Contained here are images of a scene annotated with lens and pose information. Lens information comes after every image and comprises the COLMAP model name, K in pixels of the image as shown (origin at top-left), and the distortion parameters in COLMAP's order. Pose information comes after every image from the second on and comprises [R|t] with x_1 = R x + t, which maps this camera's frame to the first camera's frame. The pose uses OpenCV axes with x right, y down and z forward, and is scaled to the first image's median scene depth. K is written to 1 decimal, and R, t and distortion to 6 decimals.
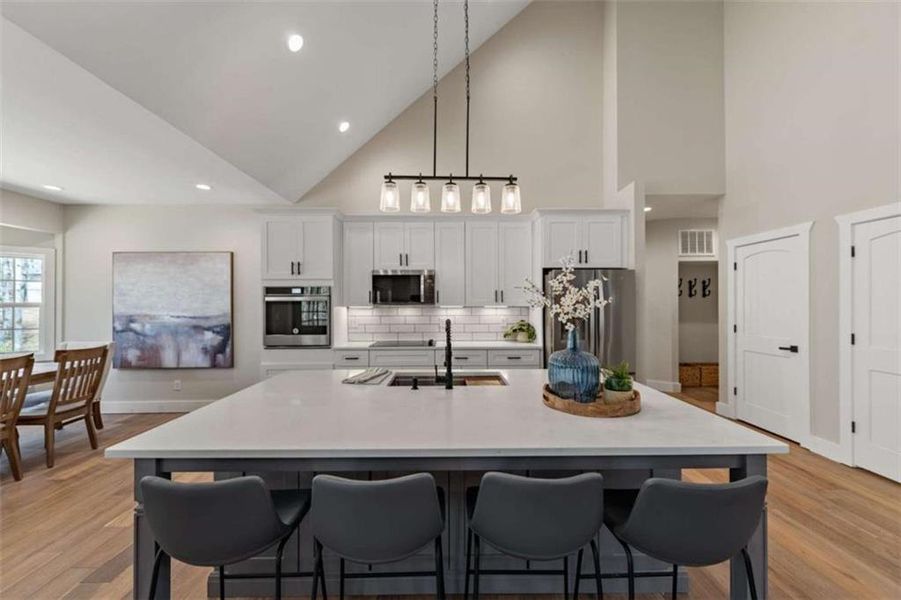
lens RADIAL K [[355.5, 0, 449.7], [0, 355.5, 301.5], [0, 0, 1]] dist [0.010416, -0.003260]
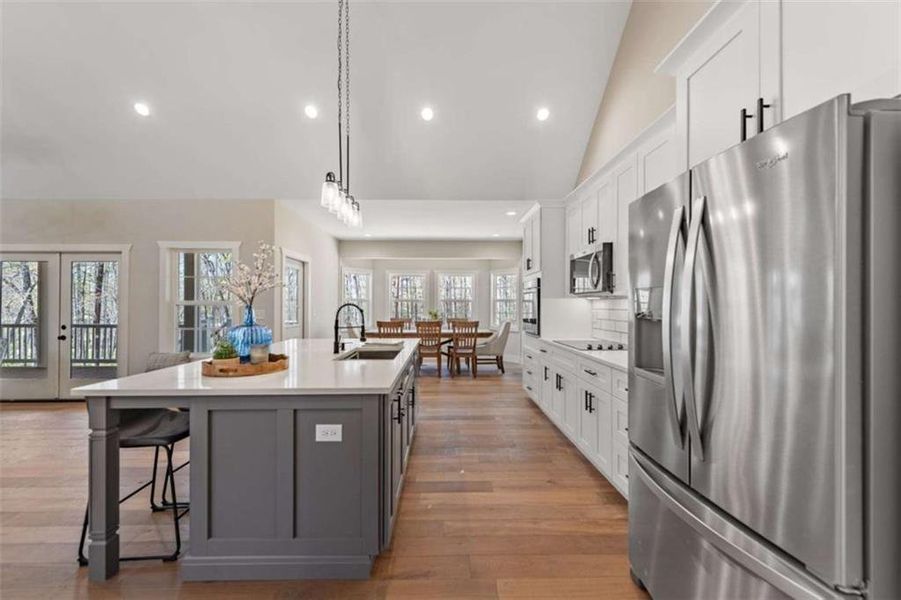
lens RADIAL K [[355.5, 0, 453.9], [0, 355.5, 304.7], [0, 0, 1]] dist [0.010416, -0.003260]
pose [[0.014704, 0.001629, -0.999891, 0.607481], [0.006025, 0.999980, 0.001718, 0.027358], [0.999874, -0.006050, 0.014694, 0.653123]]
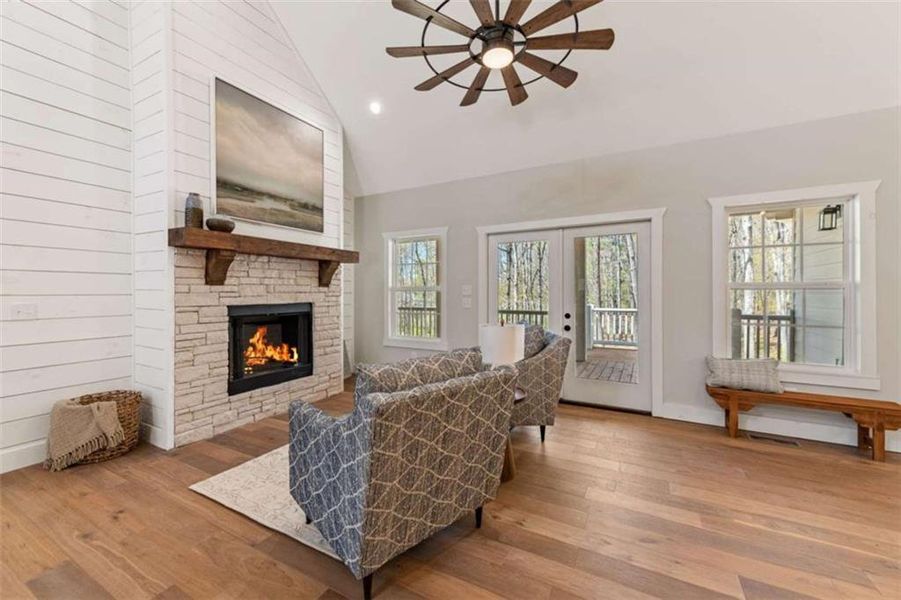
lens RADIAL K [[355.5, 0, 447.4], [0, 355.5, 291.6], [0, 0, 1]] dist [0.010416, -0.003260]
pose [[-0.484380, 0.006935, -0.874830, 0.463014], [0.010363, 0.999944, 0.002188, 0.023299], [0.874797, -0.008006, -0.484424, -0.301812]]
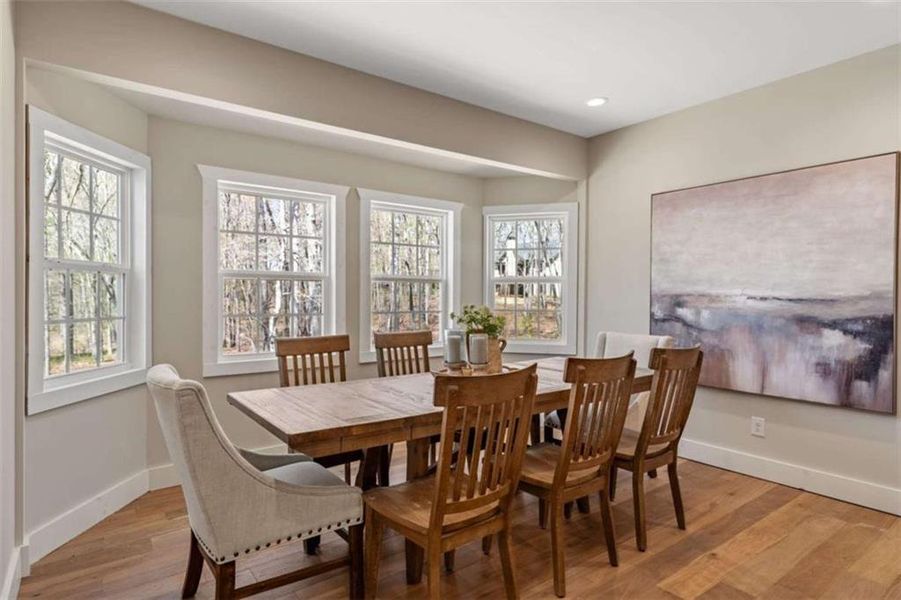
lens RADIAL K [[492.6, 0, 447.7], [0, 492.6, 299.4], [0, 0, 1]] dist [0.003120, 0.000432]
pose [[0.590185, 0.017122, -0.807087, -0.448920], [-0.001900, 0.999802, 0.019821, 0.030575], [0.807266, -0.010165, 0.590100, 0.194193]]
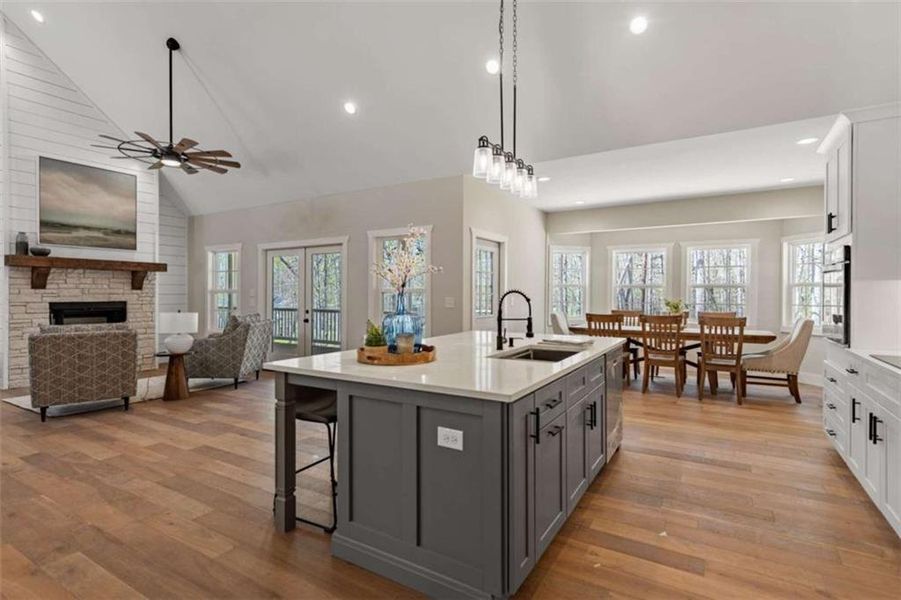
lens RADIAL K [[450.0, 0, 449.1], [0, 450.0, 294.6], [0, 0, 1]] dist [0.009515, -0.003216]
pose [[-0.527461, 0.006639, -0.849553, 0.583577], [0.006942, 0.999970, 0.003505, 0.028486], [0.849551, -0.004049, -0.527491, 0.738058]]
